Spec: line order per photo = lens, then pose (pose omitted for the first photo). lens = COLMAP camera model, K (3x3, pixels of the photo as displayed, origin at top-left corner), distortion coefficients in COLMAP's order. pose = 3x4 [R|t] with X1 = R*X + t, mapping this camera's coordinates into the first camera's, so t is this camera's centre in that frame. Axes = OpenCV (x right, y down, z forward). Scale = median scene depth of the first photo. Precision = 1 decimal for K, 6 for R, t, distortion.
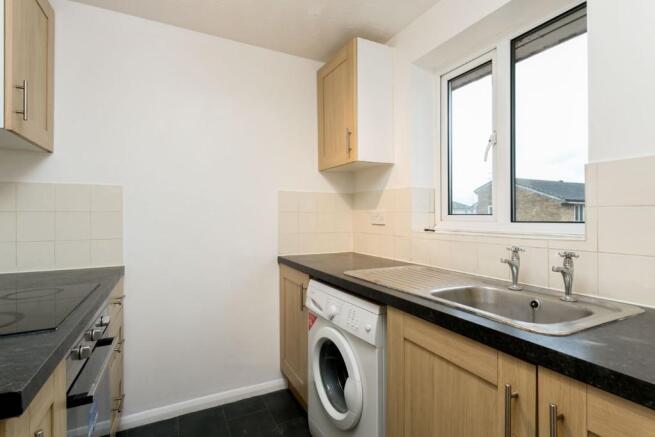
lens RADIAL K [[322.4, 0, 328.6], [0, 322.4, 218.0], [0, 0, 1]] dist [0.000460, 0.002969]
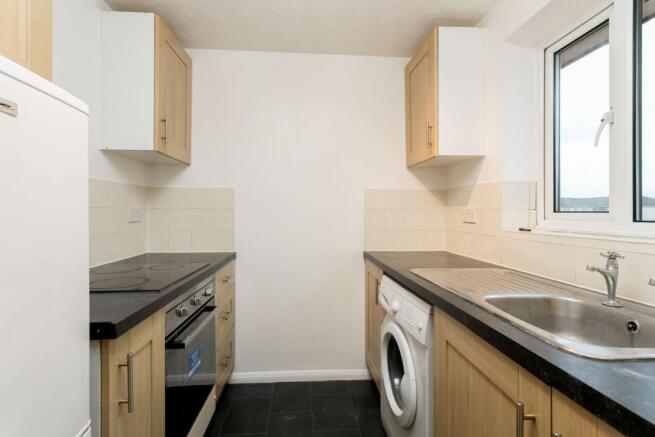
lens RADIAL K [[322.4, 0, 328.3], [0, 322.4, 215.4], [0, 0, 1]] dist [0.000460, 0.002969]
pose [[0.920591, 0.007631, -0.390454, 0.186018], [-0.007782, 0.999969, 0.001195, 0.002170], [0.390451, 0.001938, 0.920622, -0.009051]]
